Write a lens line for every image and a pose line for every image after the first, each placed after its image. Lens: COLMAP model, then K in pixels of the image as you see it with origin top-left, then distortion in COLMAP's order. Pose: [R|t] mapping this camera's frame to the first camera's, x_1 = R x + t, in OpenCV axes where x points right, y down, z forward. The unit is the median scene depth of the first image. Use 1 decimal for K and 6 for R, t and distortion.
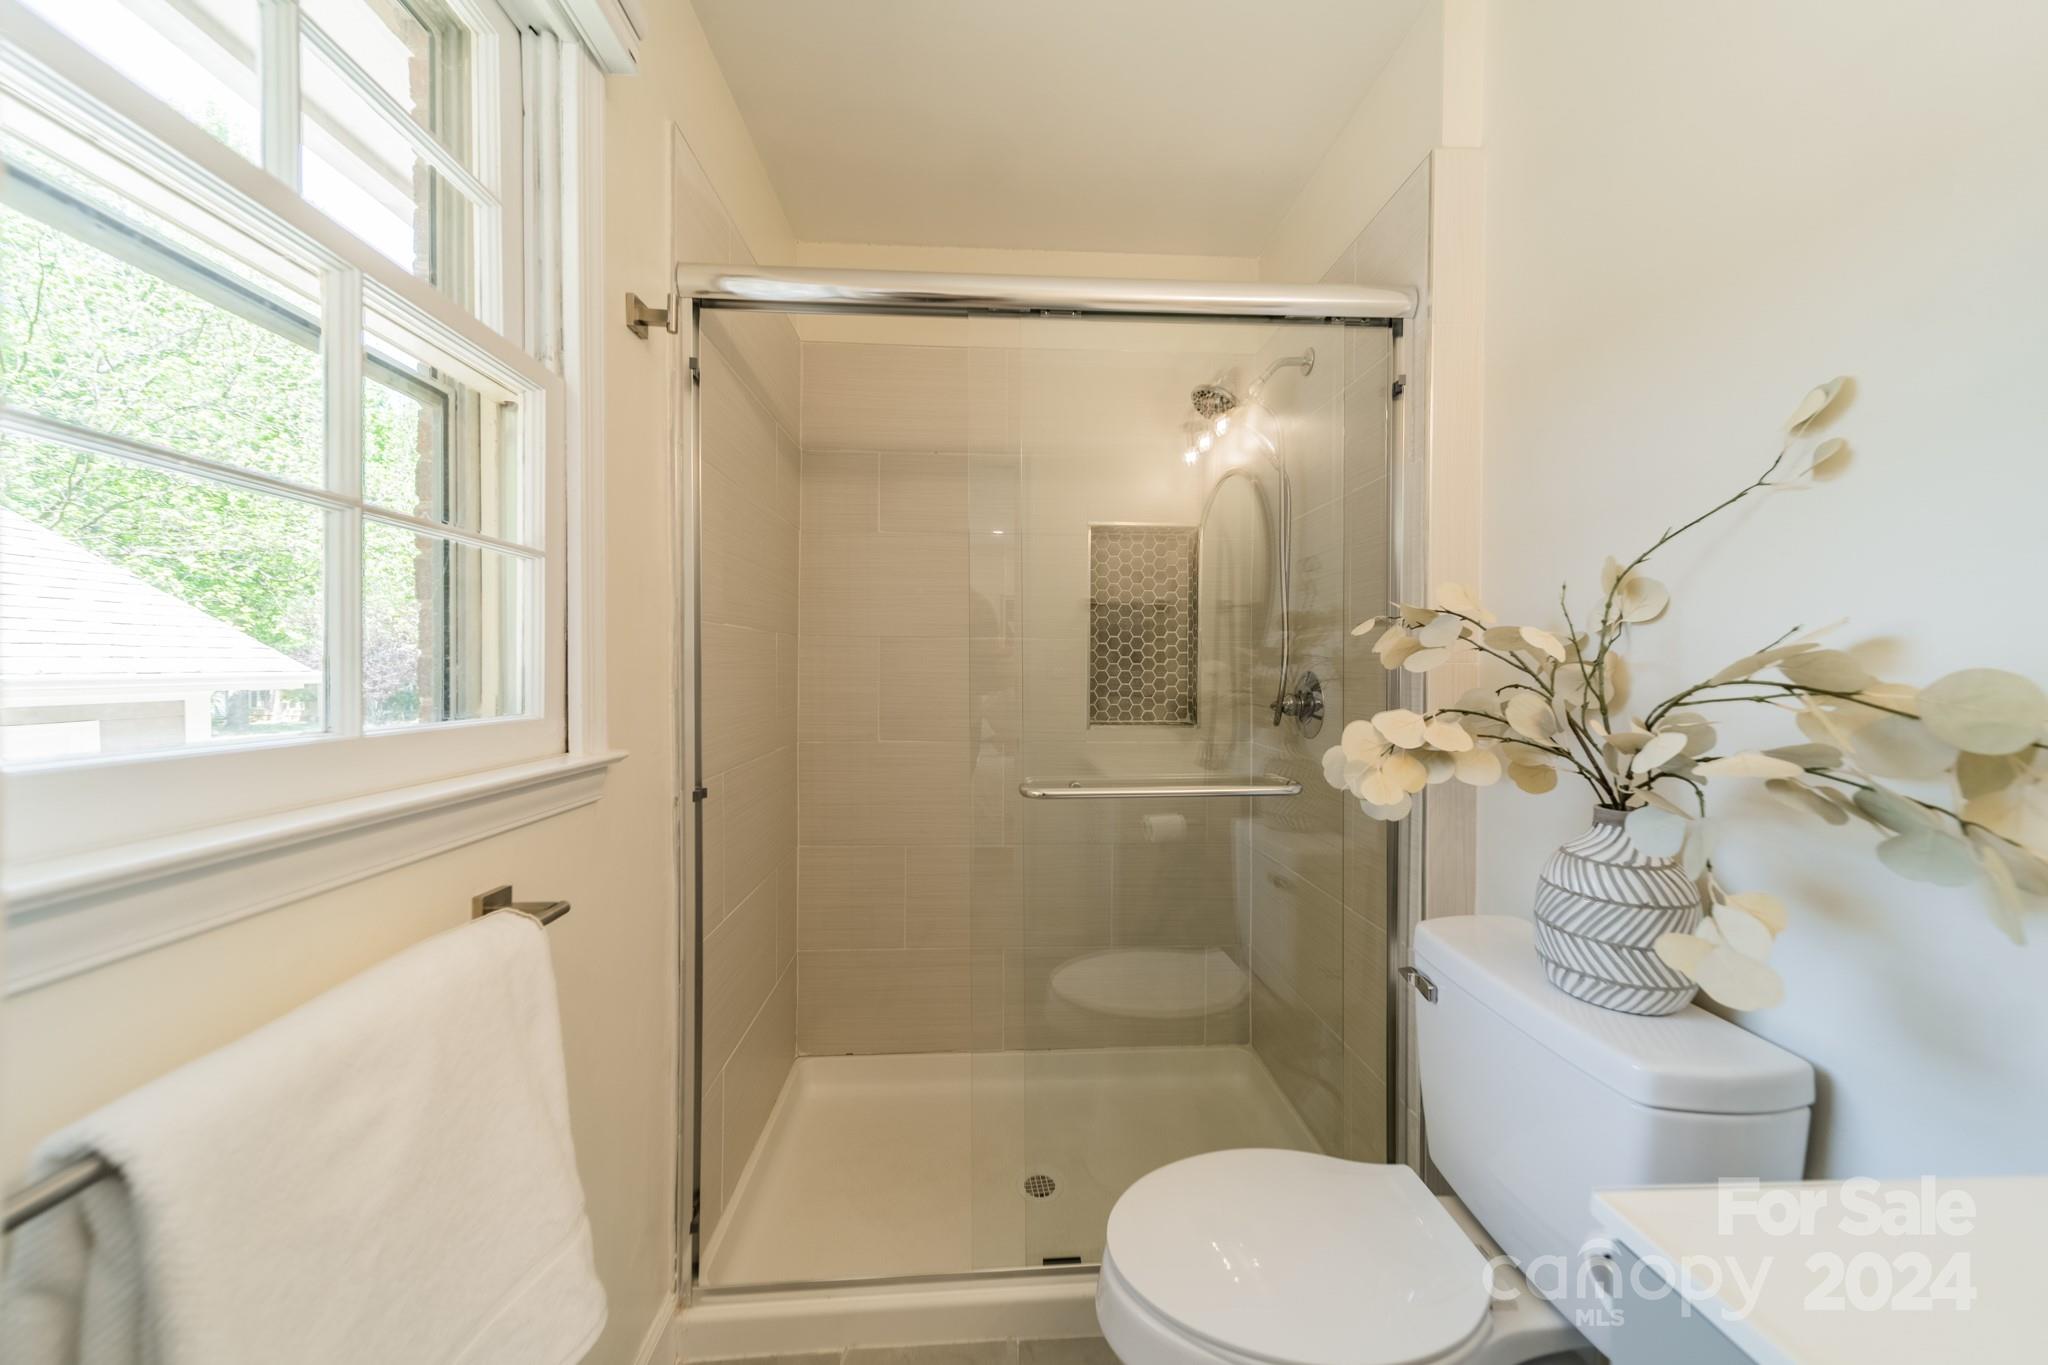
lens RADIAL K [[726.8, 0, 1028.7], [0, 726.8, 675.8], [0, 0, 1]] dist [0.007701, -0.000347]
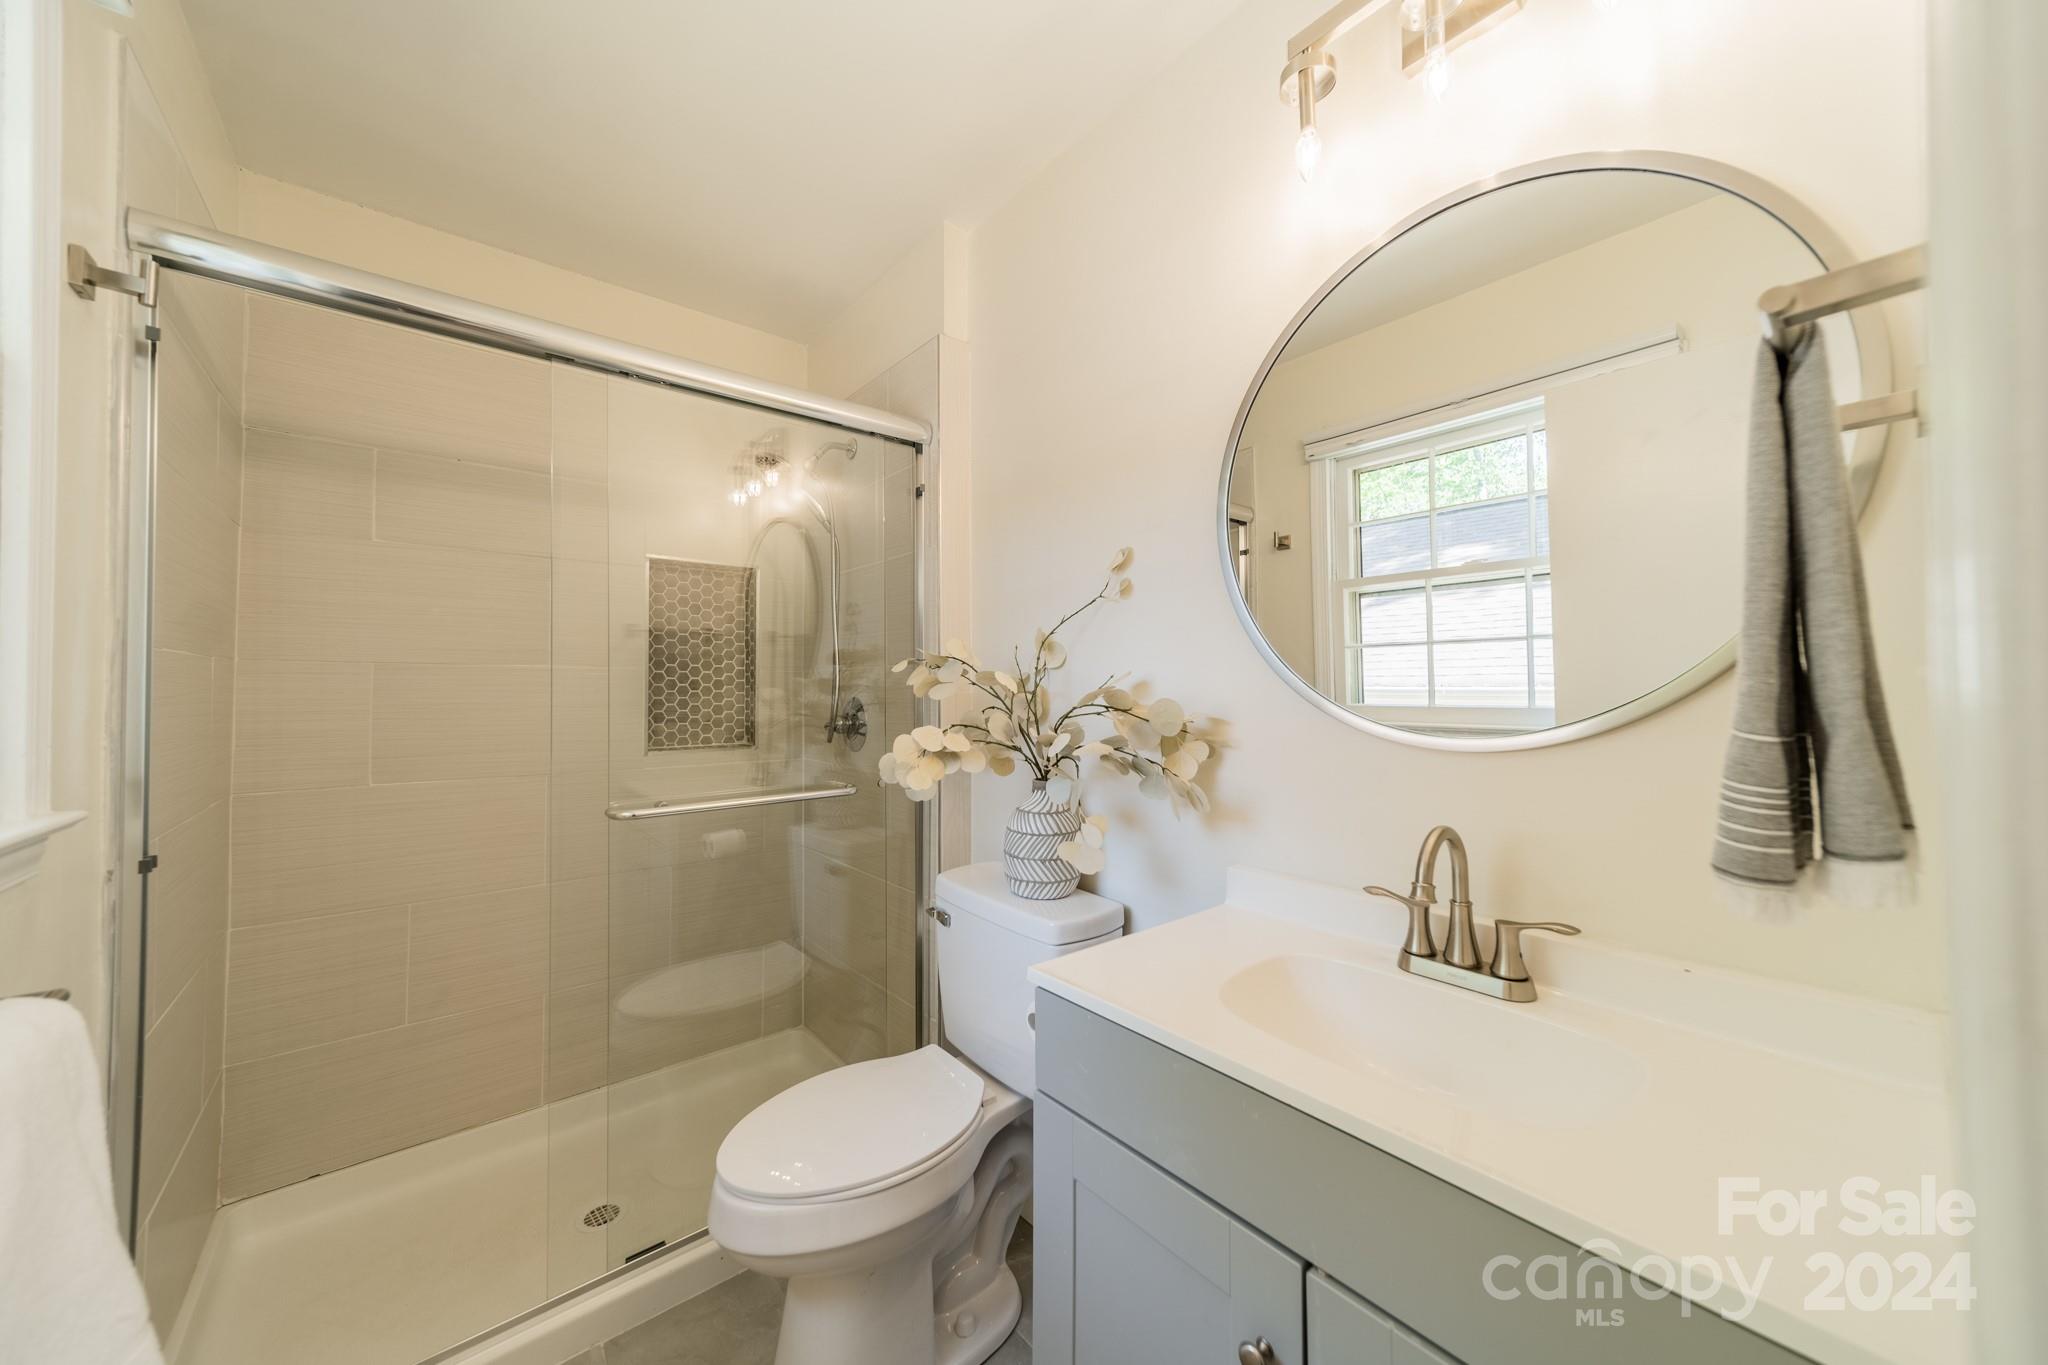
lens RADIAL K [[726.8, 0, 1028.7], [0, 726.8, 675.8], [0, 0, 1]] dist [0.007701, -0.000347]
pose [[0.803059, 0.004698, 0.595881, -0.180108], [0.011878, 0.999644, -0.023889, -0.015096], [-0.595782, 0.026262, 0.802717, -0.269934]]
